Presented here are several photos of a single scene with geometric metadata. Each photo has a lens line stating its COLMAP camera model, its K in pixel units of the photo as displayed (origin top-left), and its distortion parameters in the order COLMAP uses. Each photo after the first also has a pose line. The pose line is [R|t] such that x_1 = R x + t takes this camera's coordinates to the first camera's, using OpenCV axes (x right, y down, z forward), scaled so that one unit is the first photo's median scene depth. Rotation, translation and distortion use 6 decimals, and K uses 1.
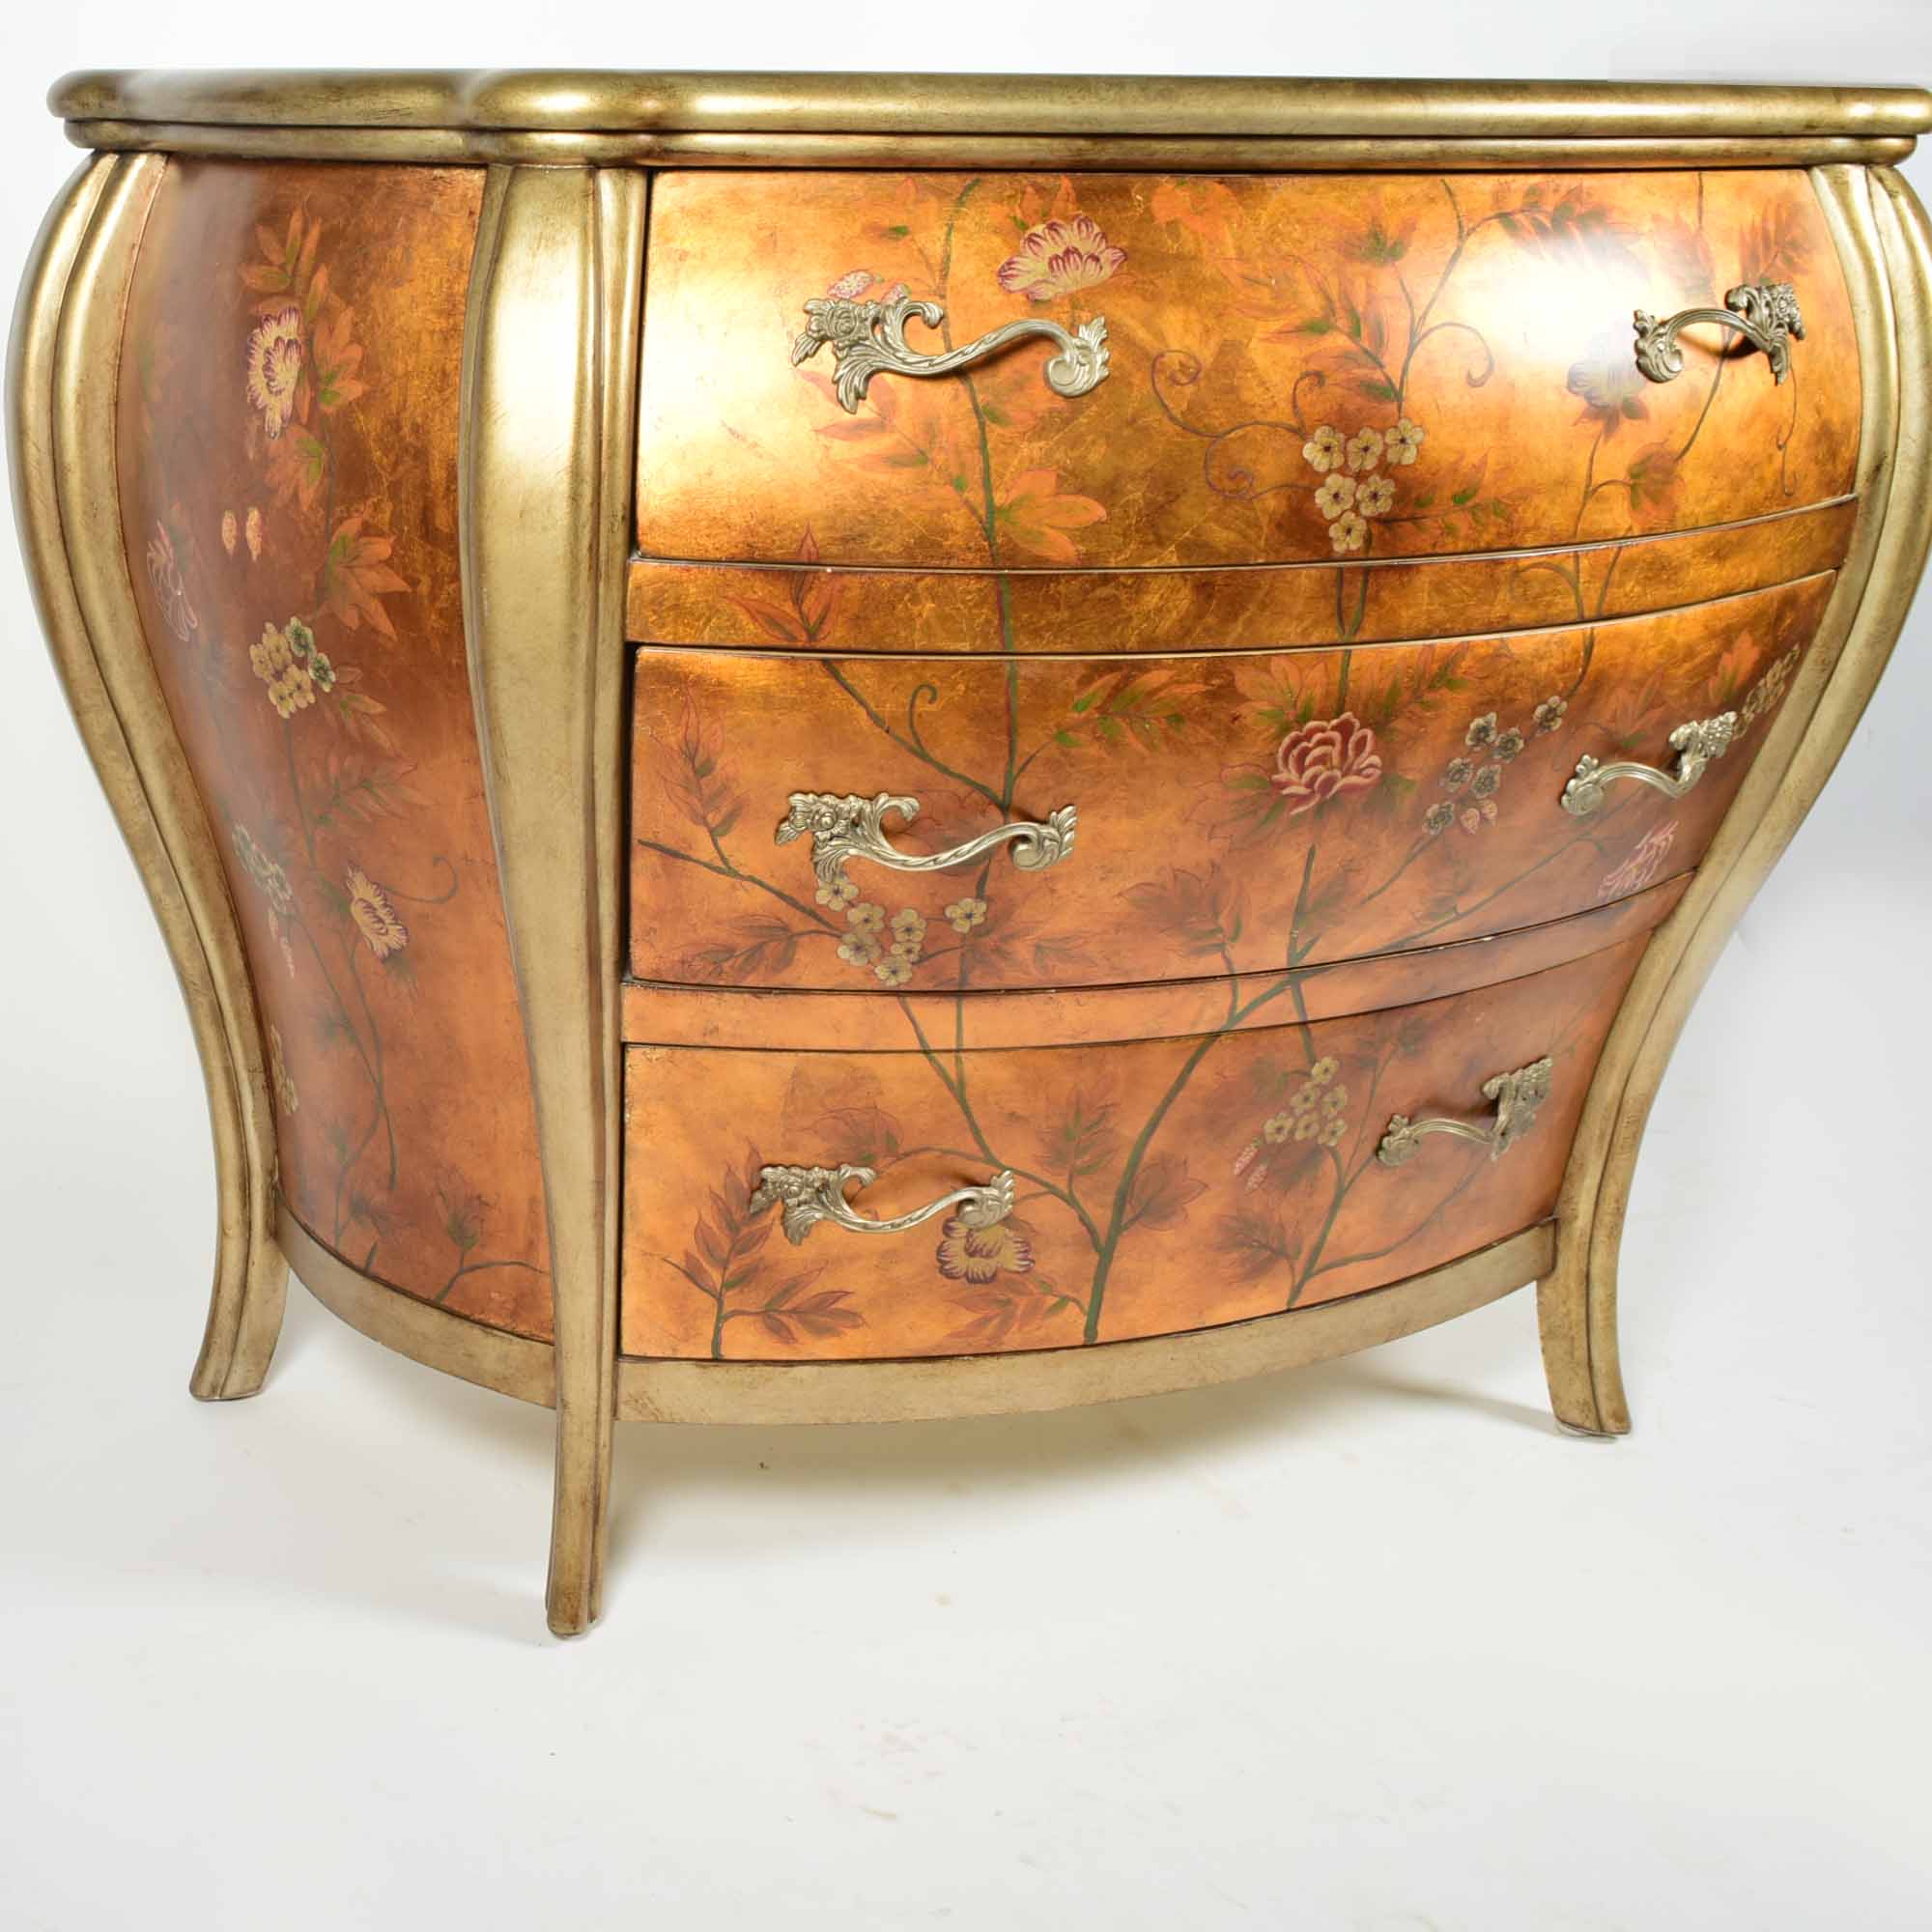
lens RADIAL K [[2601.4, 0, 556.5], [0, 2601.4, 961.0], [0, 0, 1]] dist [-0.013079, -0.016397]
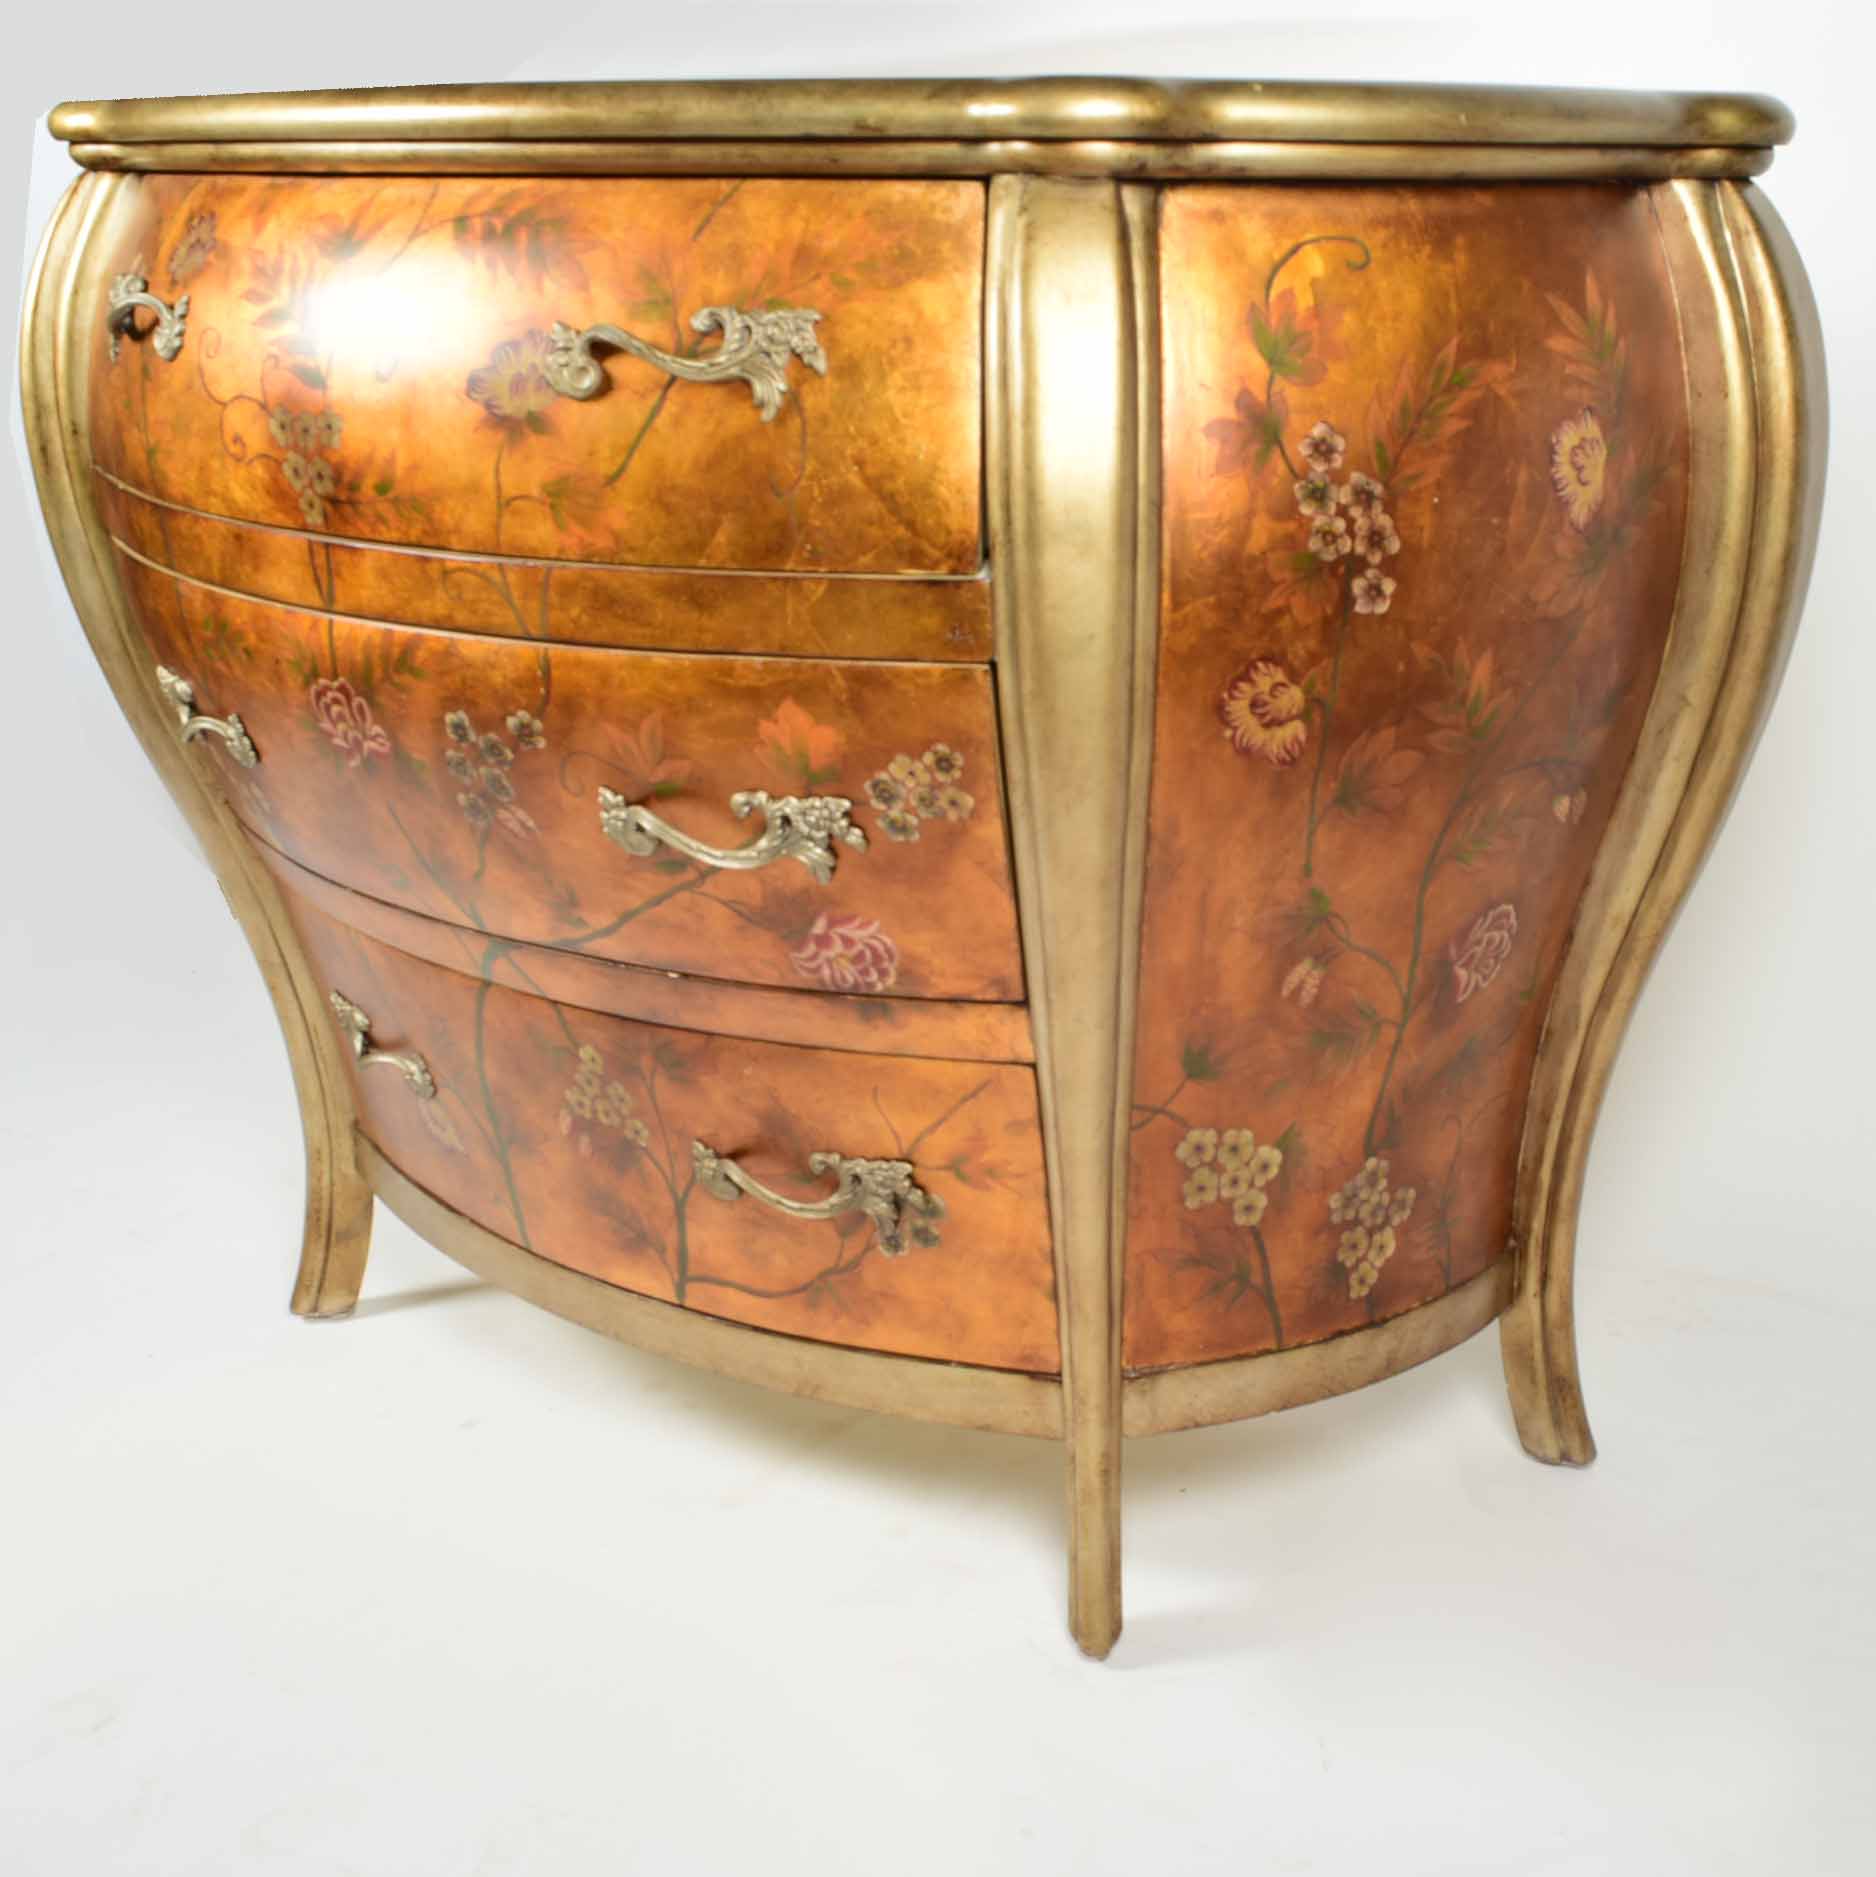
lens RADIAL K [[2433.0, 0, 1126.2], [0, 2433.0, 1061.3], [0, 0, 1]] dist [-0.023270, -0.074533]
pose [[0.577477, 0.289148, -0.763488, 1.291095], [-0.256672, 0.952062, 0.166427, -0.192223], [0.775010, 0.099858, 0.624010, 0.628091]]
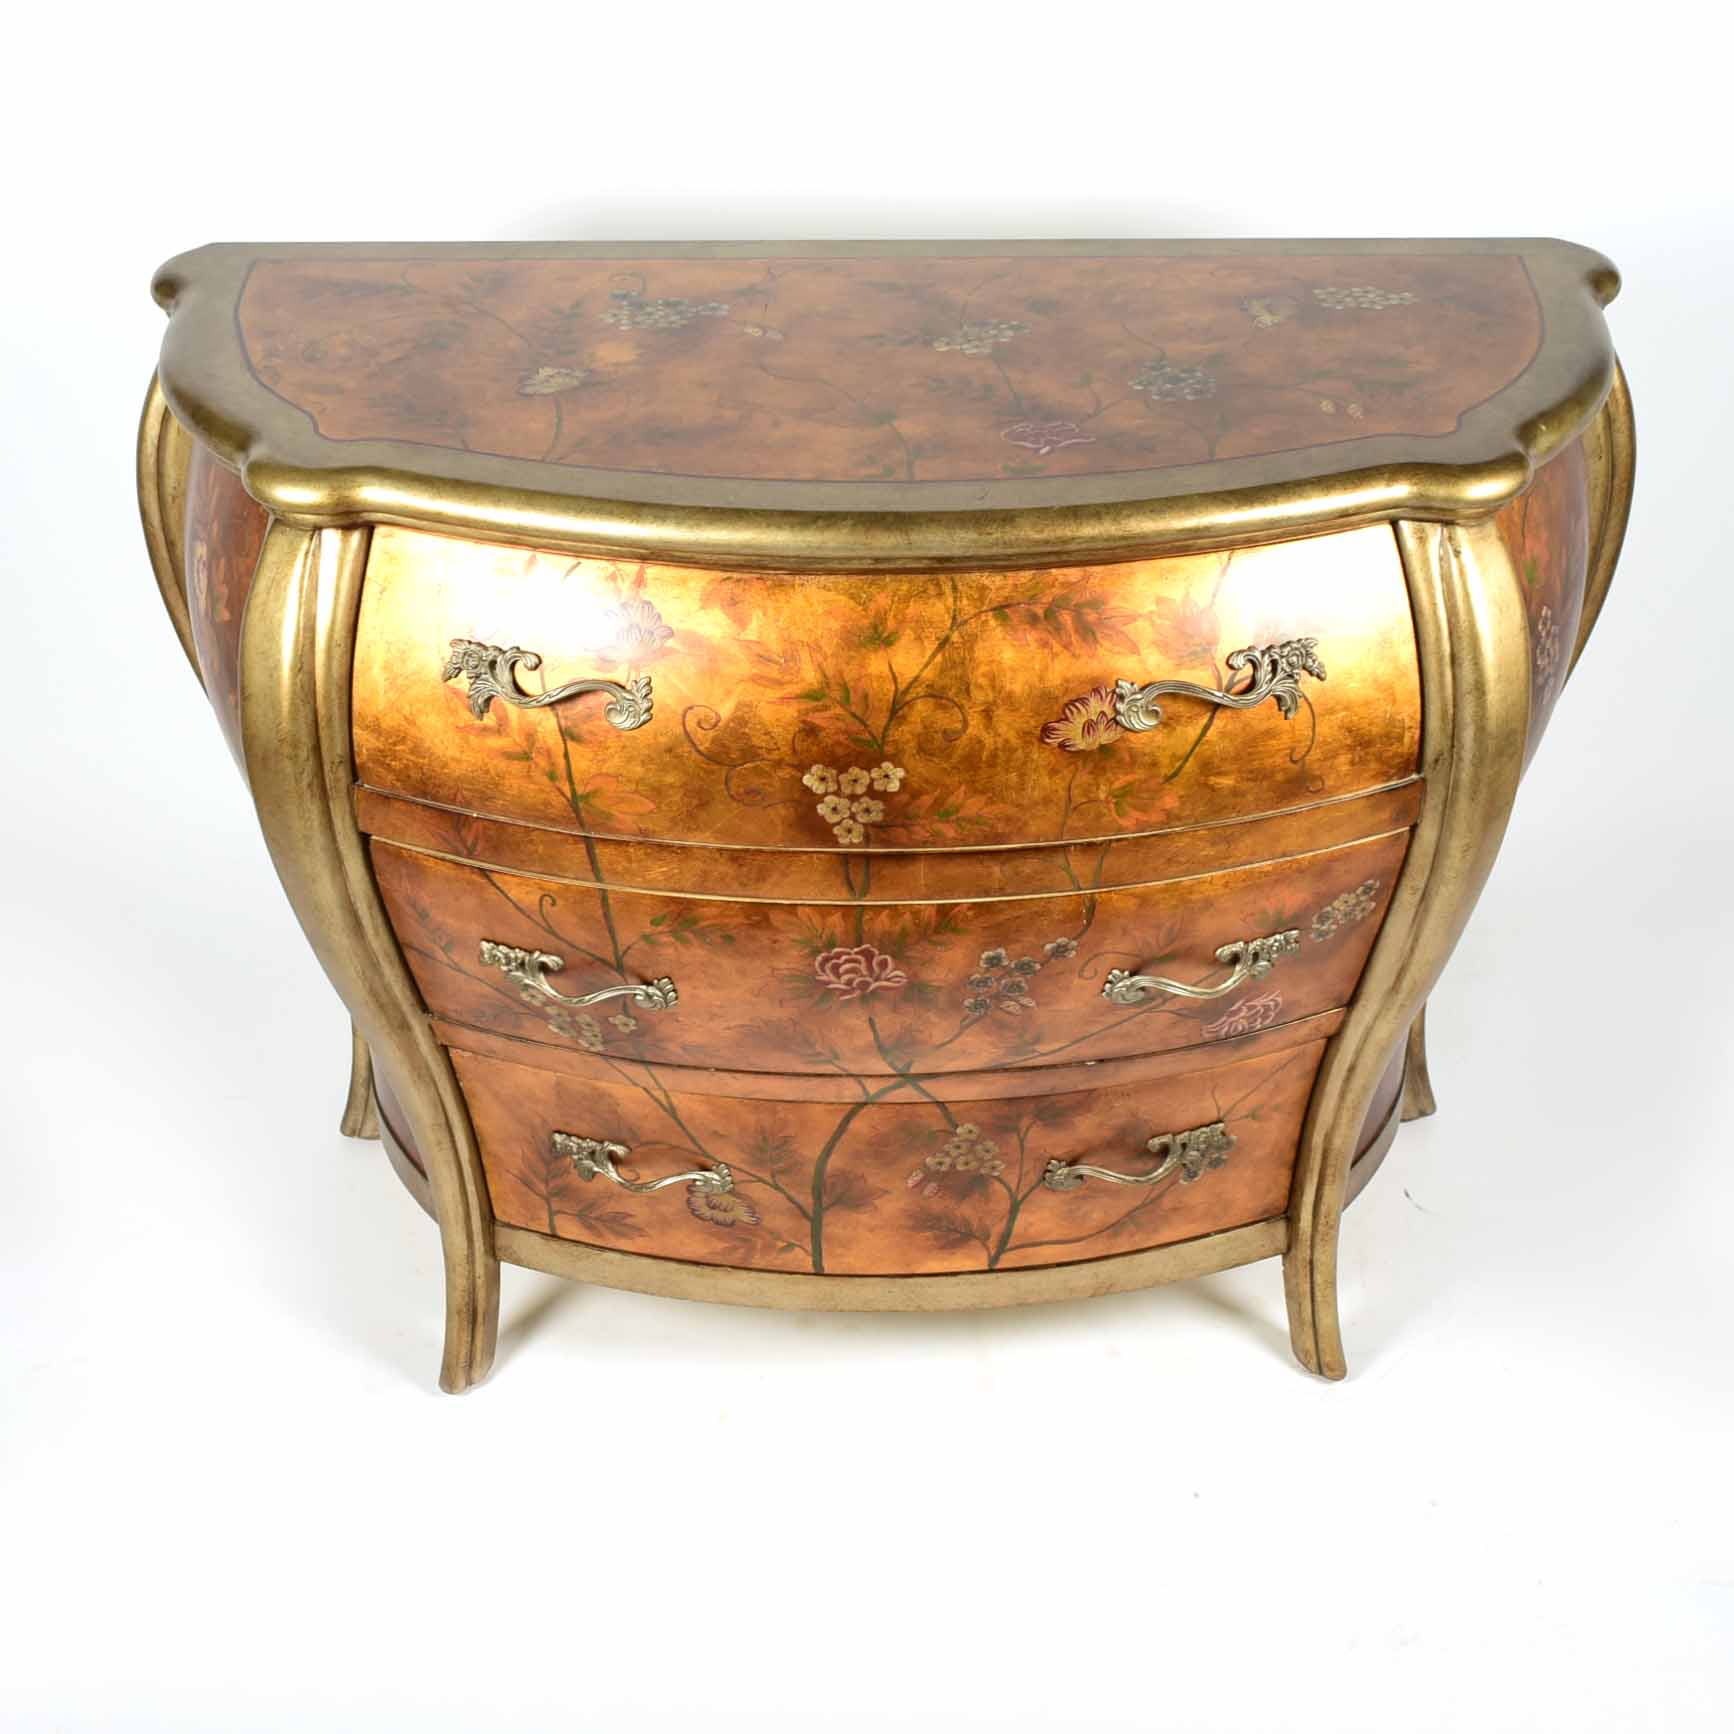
lens RADIAL K [[2686.6, 0, 941.4], [0, 2686.6, 863.6], [0, 0, 1]] dist [0.007089, -0.055420]
pose [[0.952768, 0.161165, -0.257410, 0.687221], [-0.094218, 0.962614, 0.253962, -0.490660], [0.288716, -0.217714, 0.932332, -0.290512]]
